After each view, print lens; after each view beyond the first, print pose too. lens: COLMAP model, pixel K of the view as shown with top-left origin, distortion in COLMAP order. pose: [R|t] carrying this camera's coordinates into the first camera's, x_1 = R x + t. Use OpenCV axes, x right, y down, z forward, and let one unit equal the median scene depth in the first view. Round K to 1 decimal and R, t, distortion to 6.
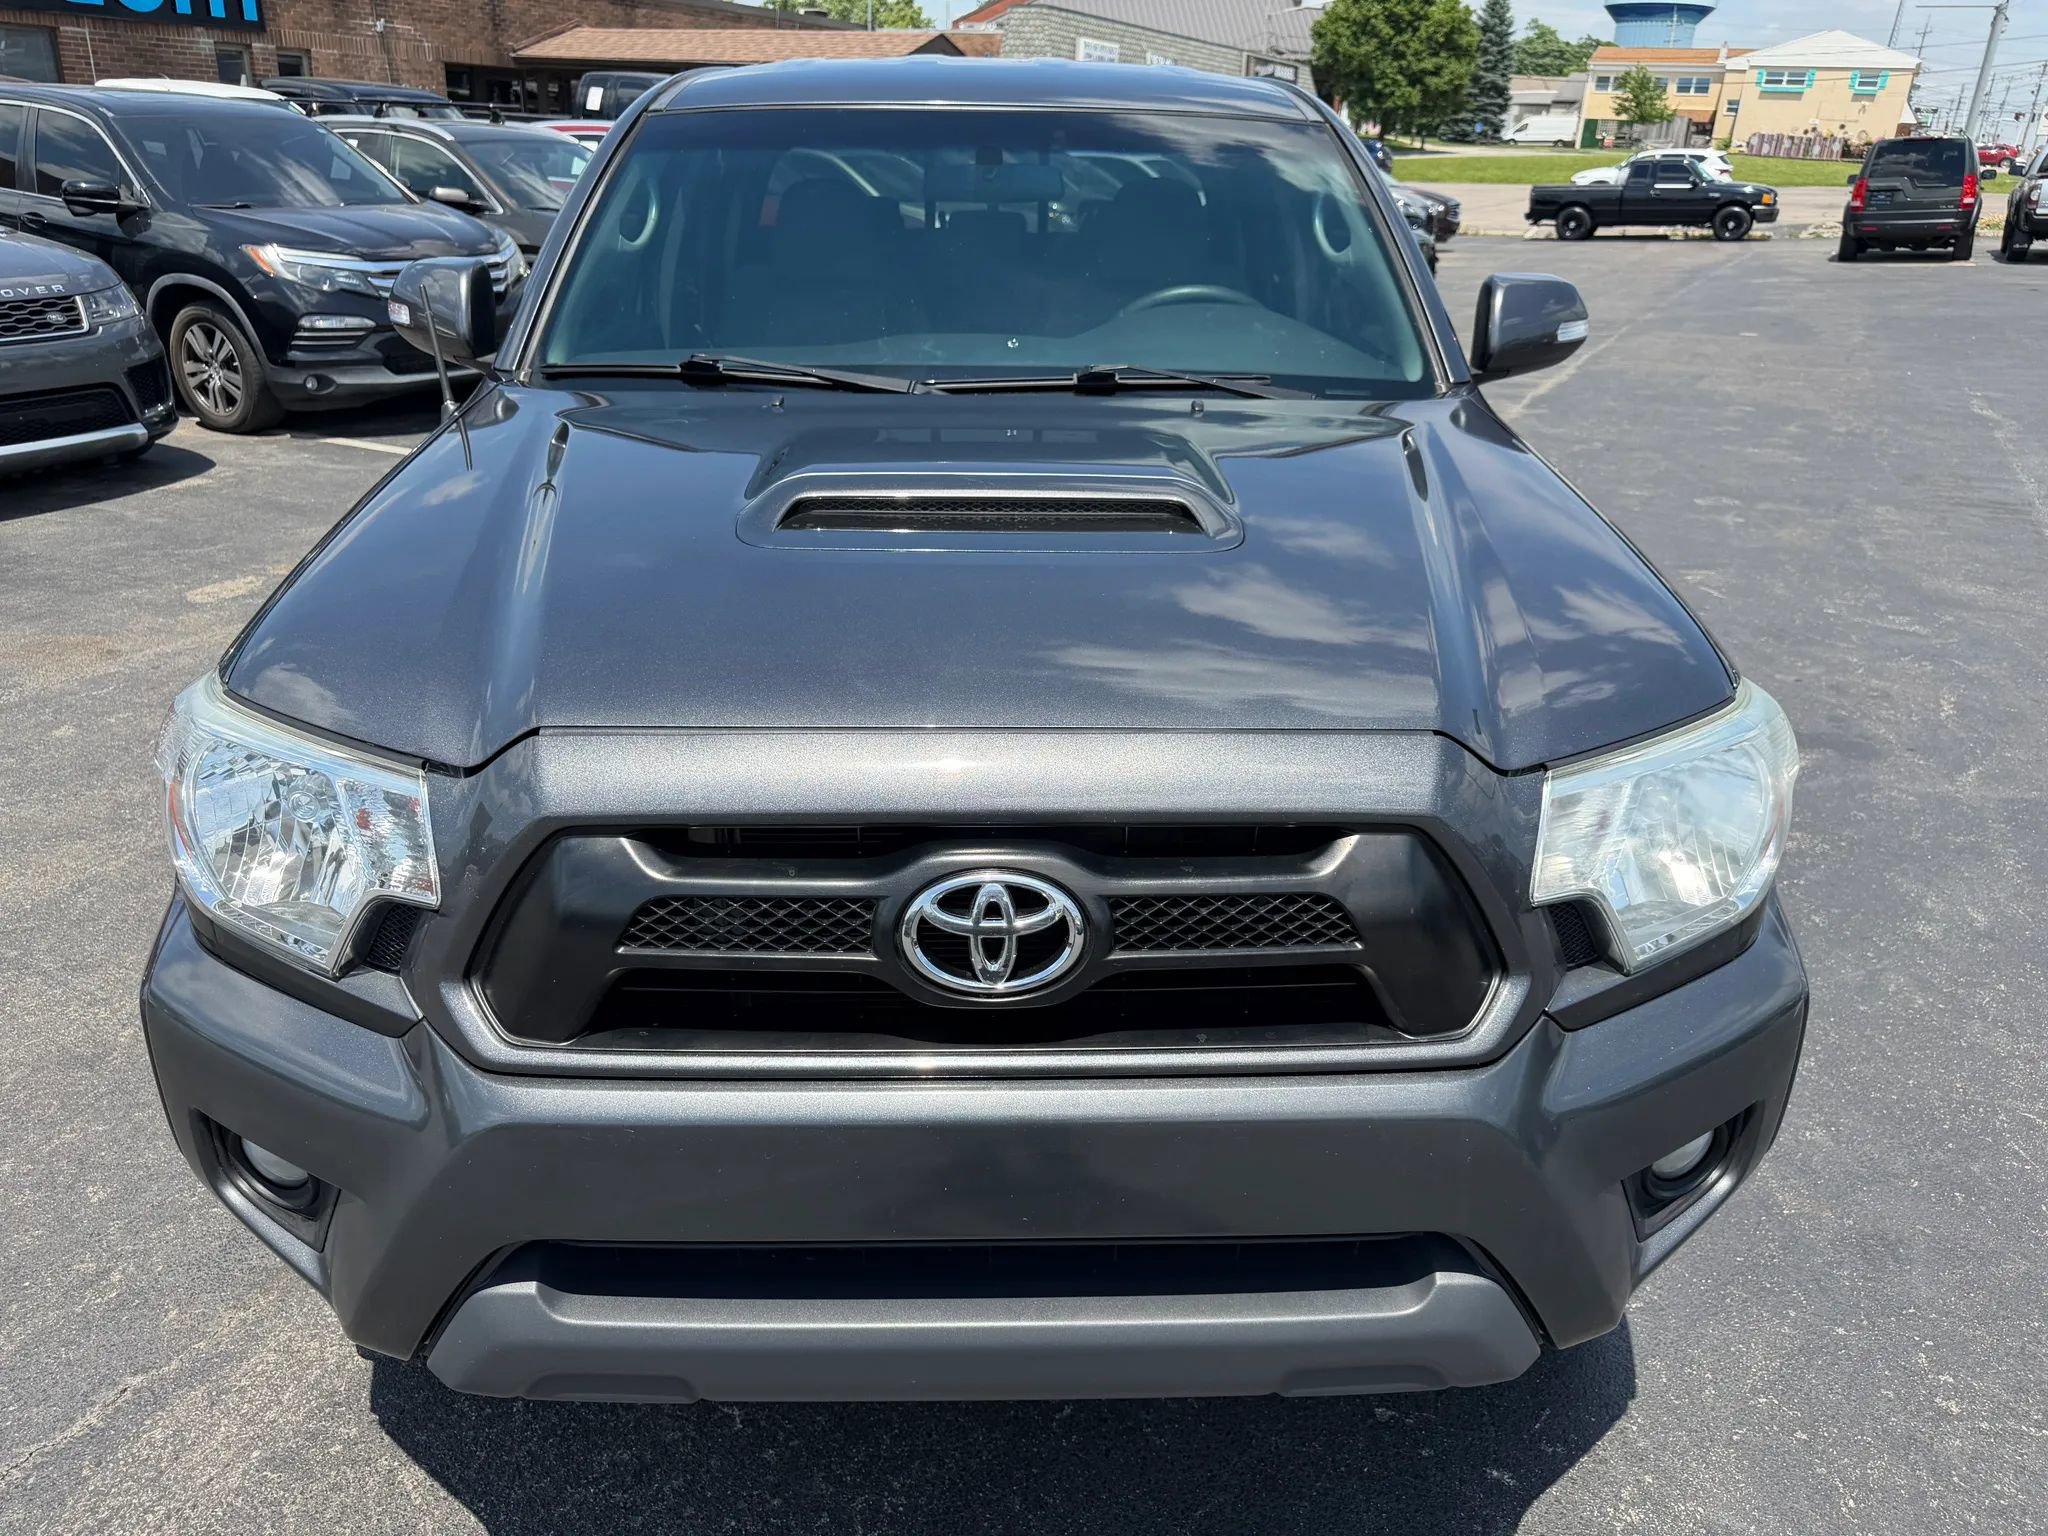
lens RADIAL K [[1525.8, 0, 1065.2], [0, 1525.8, 763.1], [0, 0, 1]] dist [0.011080, -0.017861]
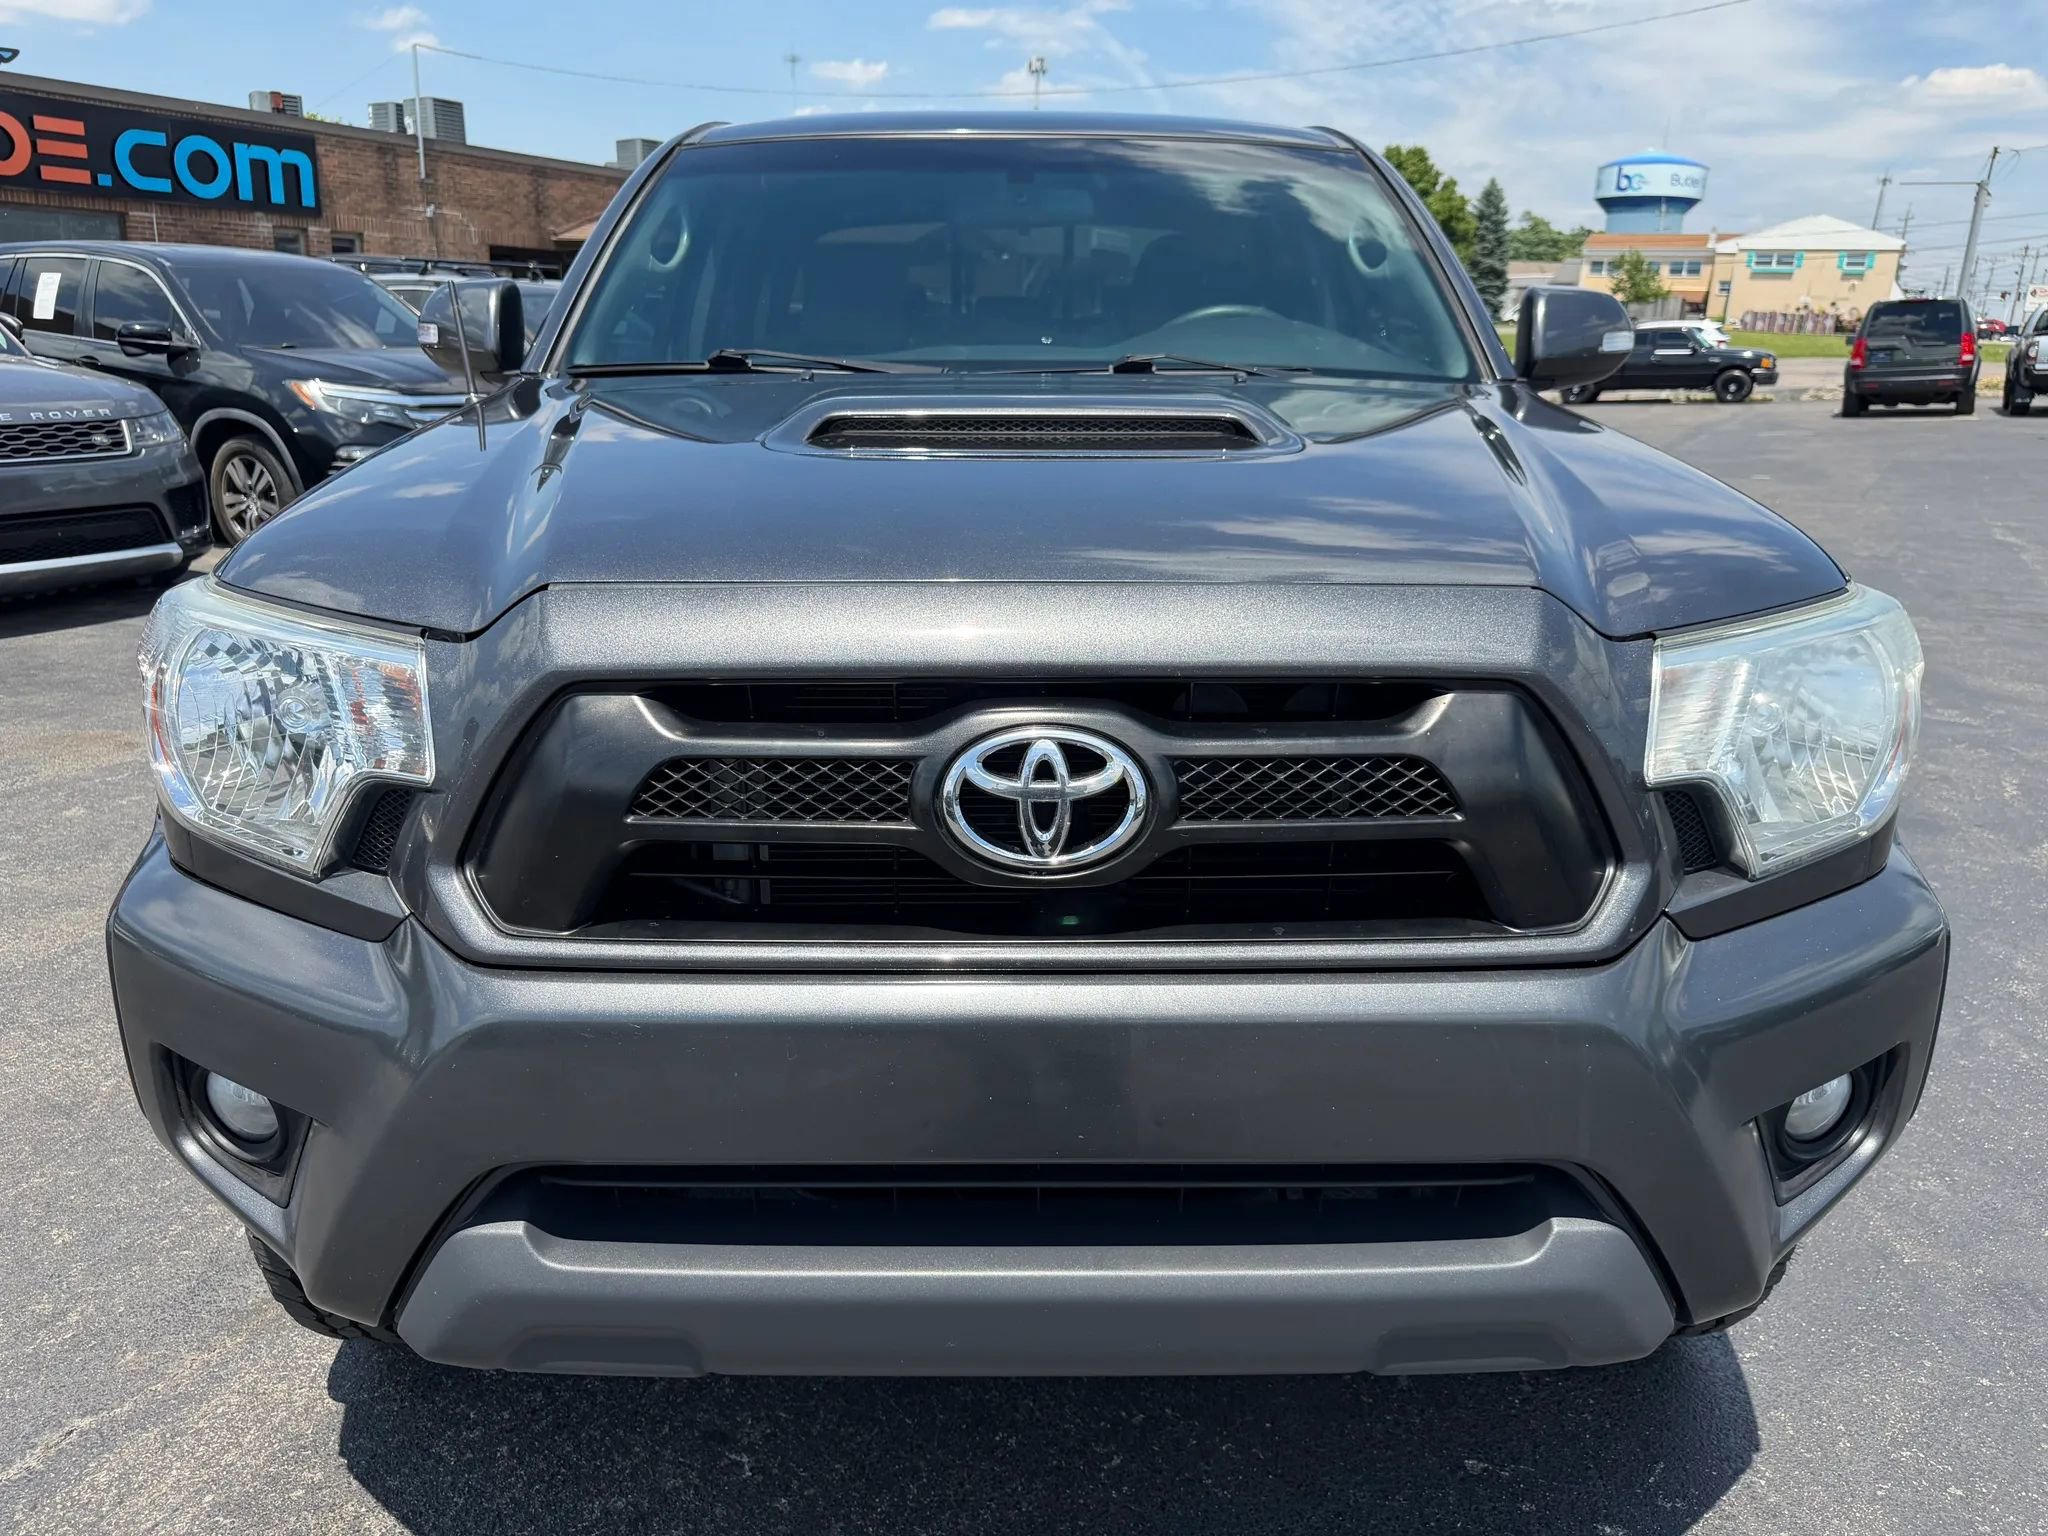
lens RADIAL K [[1522.1, 0, 1046.9], [0, 1522.1, 762.1], [0, 0, 1]] dist [0.004922, -0.010731]
pose [[0.999751, -0.006204, -0.021413, -0.015745], [0.003607, 0.992856, -0.119262, 0.114244], [0.022000, 0.119155, 0.992632, 0.066225]]
